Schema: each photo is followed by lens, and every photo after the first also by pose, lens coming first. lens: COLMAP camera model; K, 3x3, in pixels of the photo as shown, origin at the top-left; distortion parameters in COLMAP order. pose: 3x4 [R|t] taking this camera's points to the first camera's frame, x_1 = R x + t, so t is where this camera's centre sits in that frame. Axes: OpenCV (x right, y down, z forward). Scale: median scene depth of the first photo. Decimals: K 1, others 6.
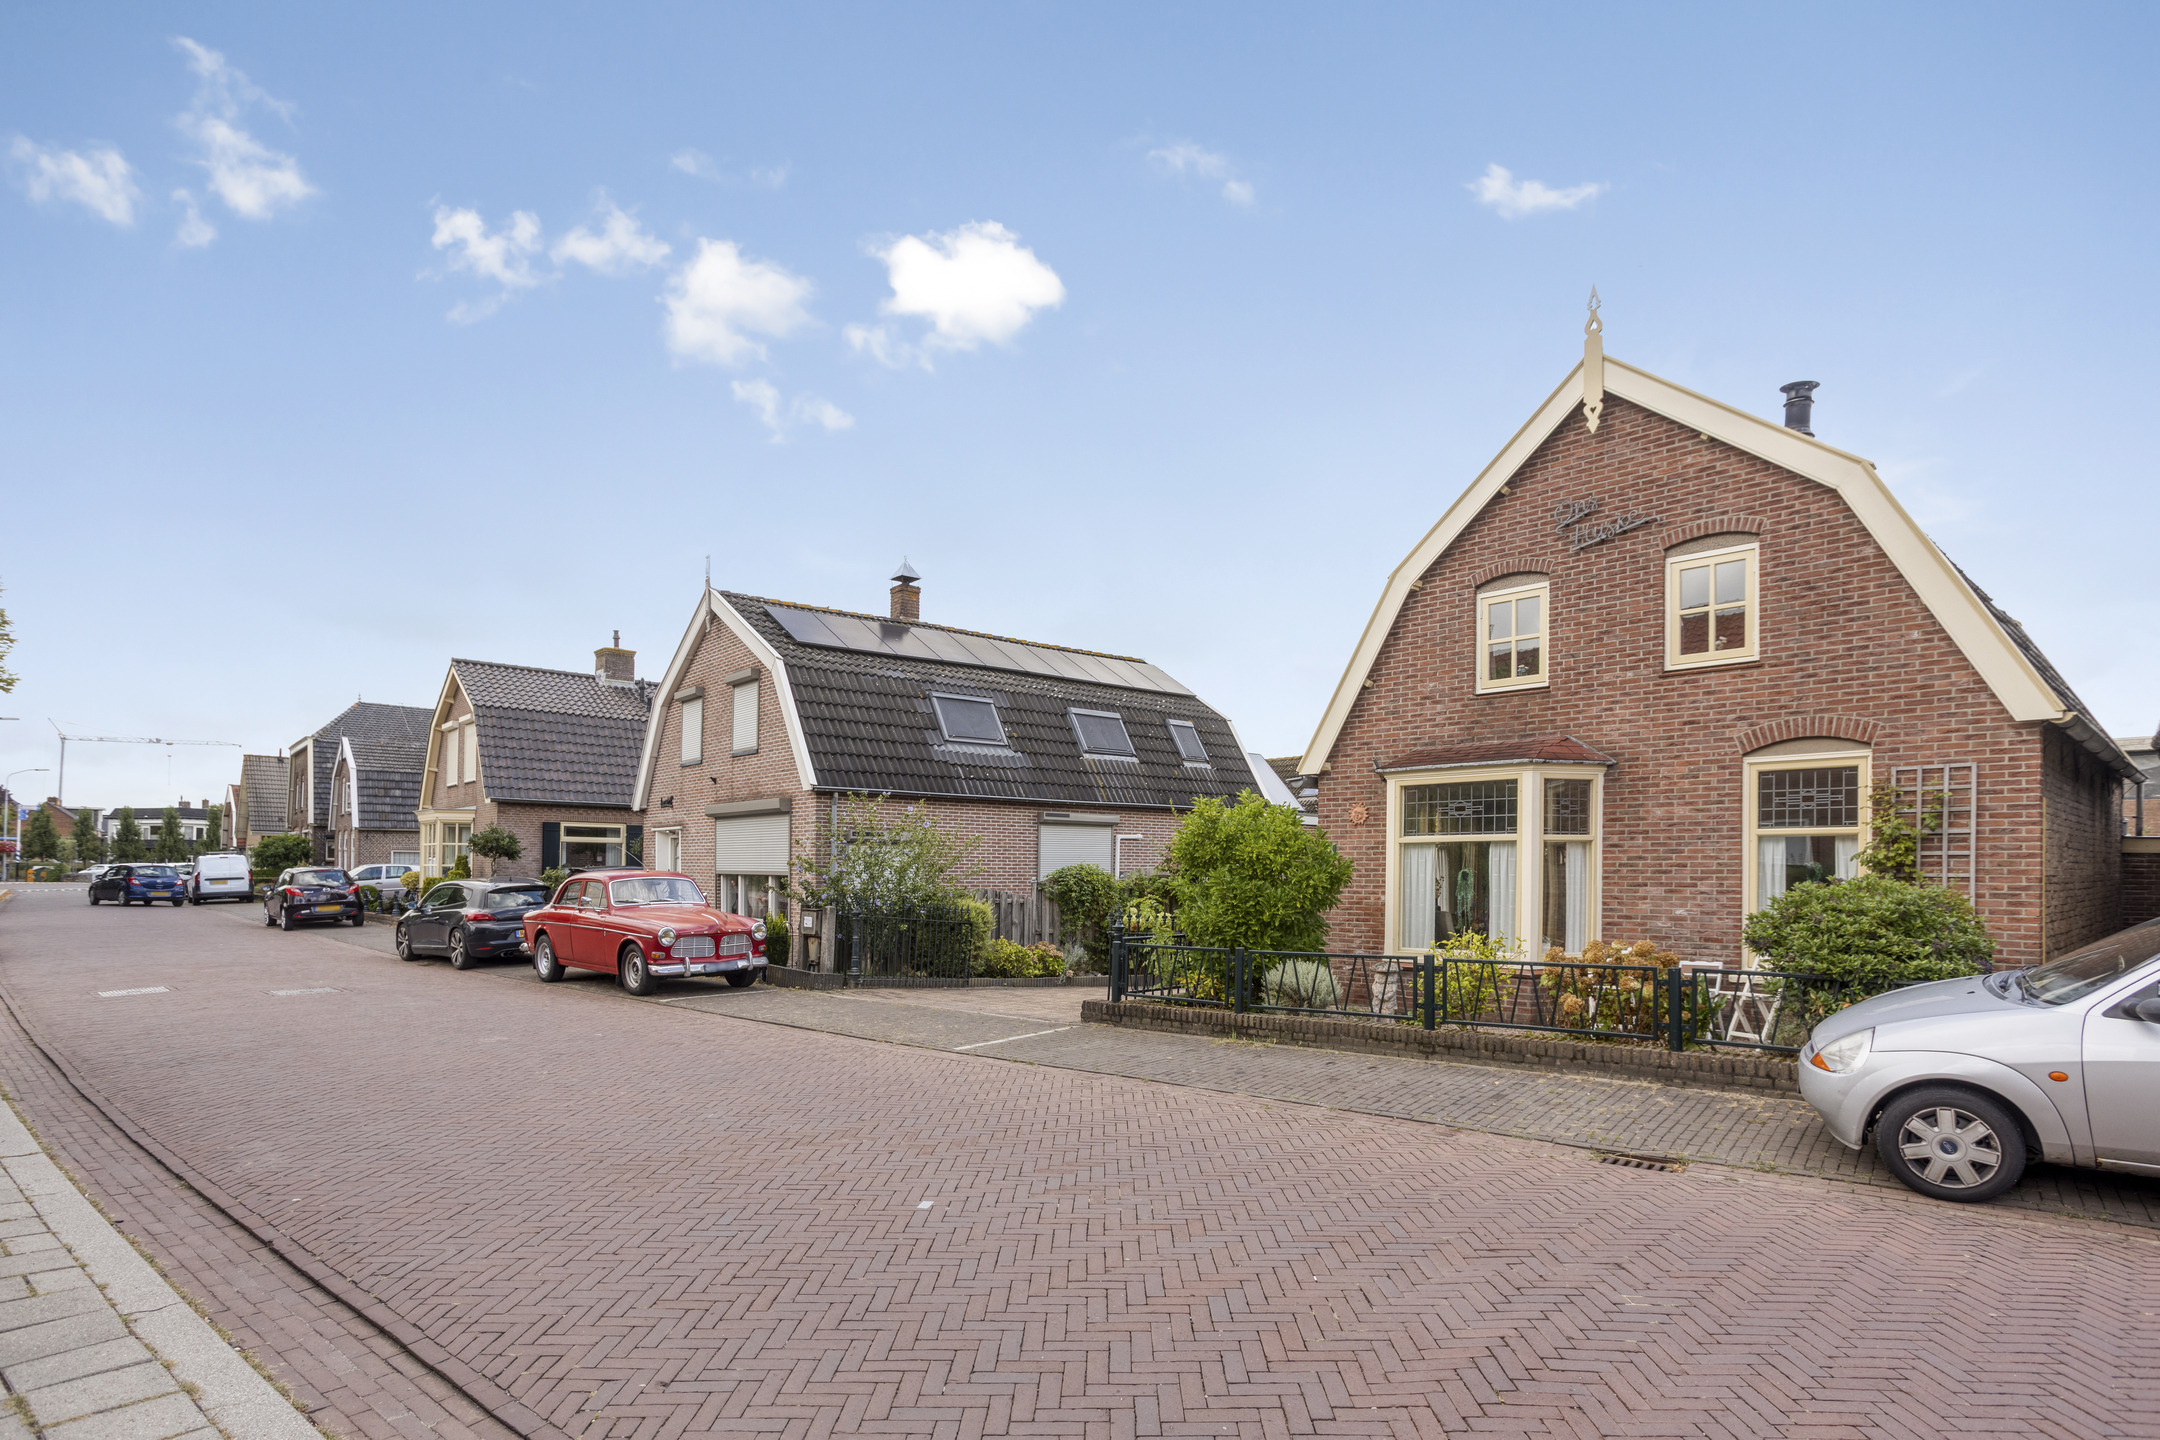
lens RADIAL K [[1080.3, 0, 1081.1], [0, 1080.3, 811.6], [0, 0, 1]] dist [-0.053405, 0.029302]
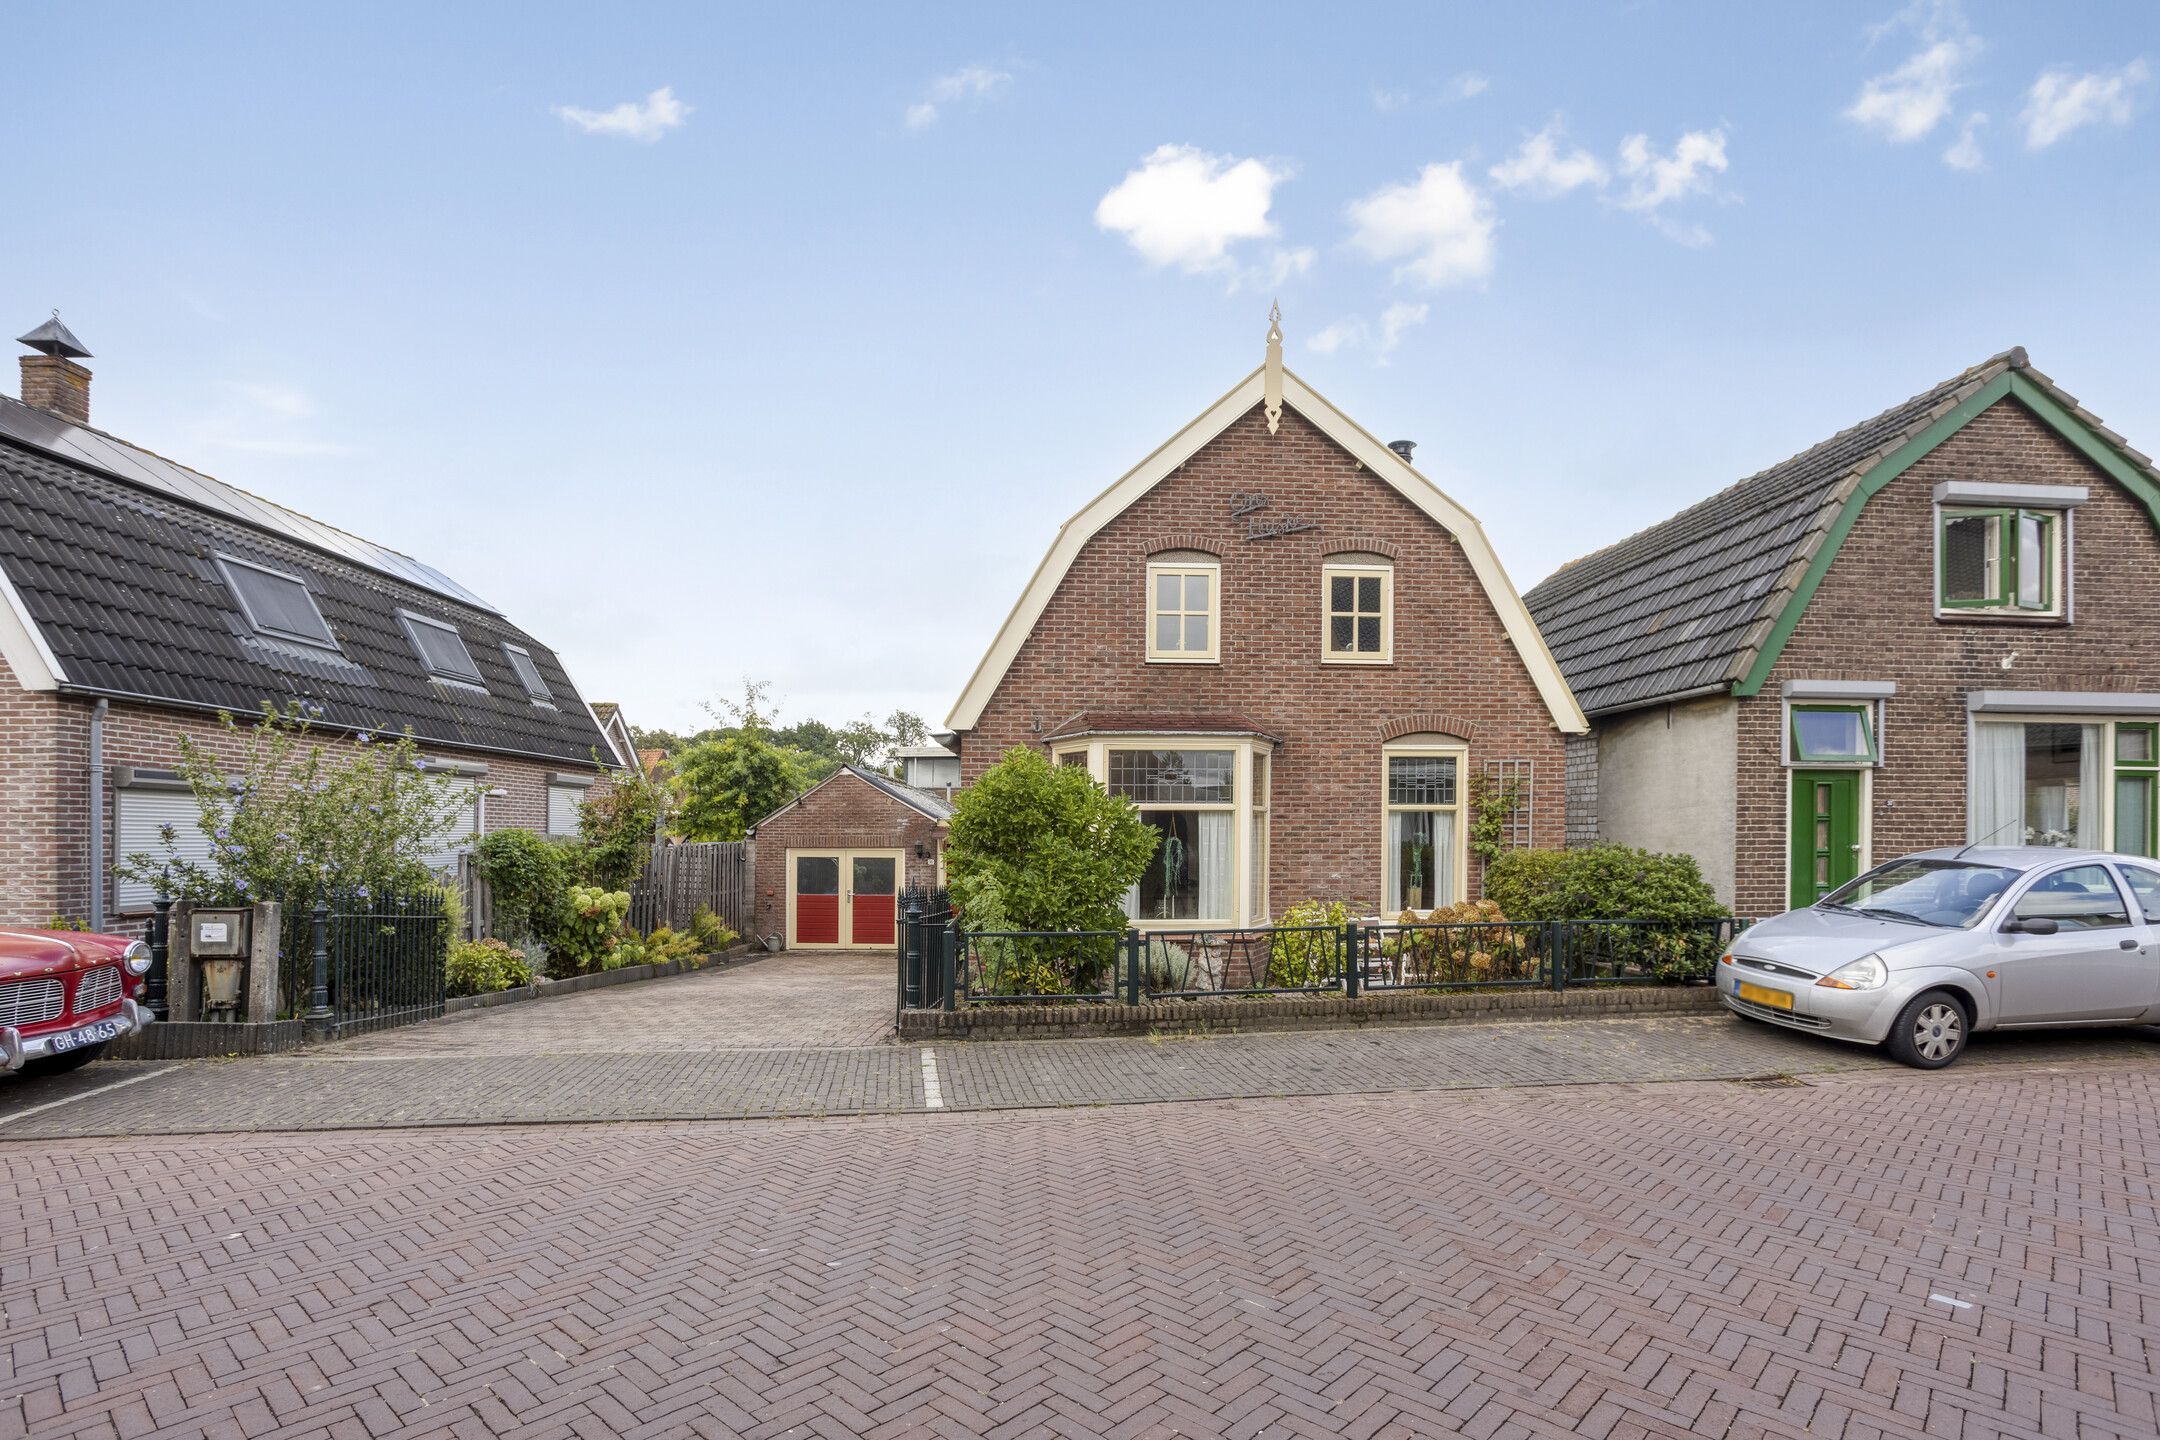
lens RADIAL K [[1080.3, 0, 1081.1], [0, 1080.3, 811.6], [0, 0, 1]] dist [-0.053405, 0.029302]
pose [[0.670285, 0.017399, 0.741900, -0.466623], [-0.039913, 0.999123, 0.012629, 0.021238], [-0.741029, -0.038077, 0.670392, 0.413619]]
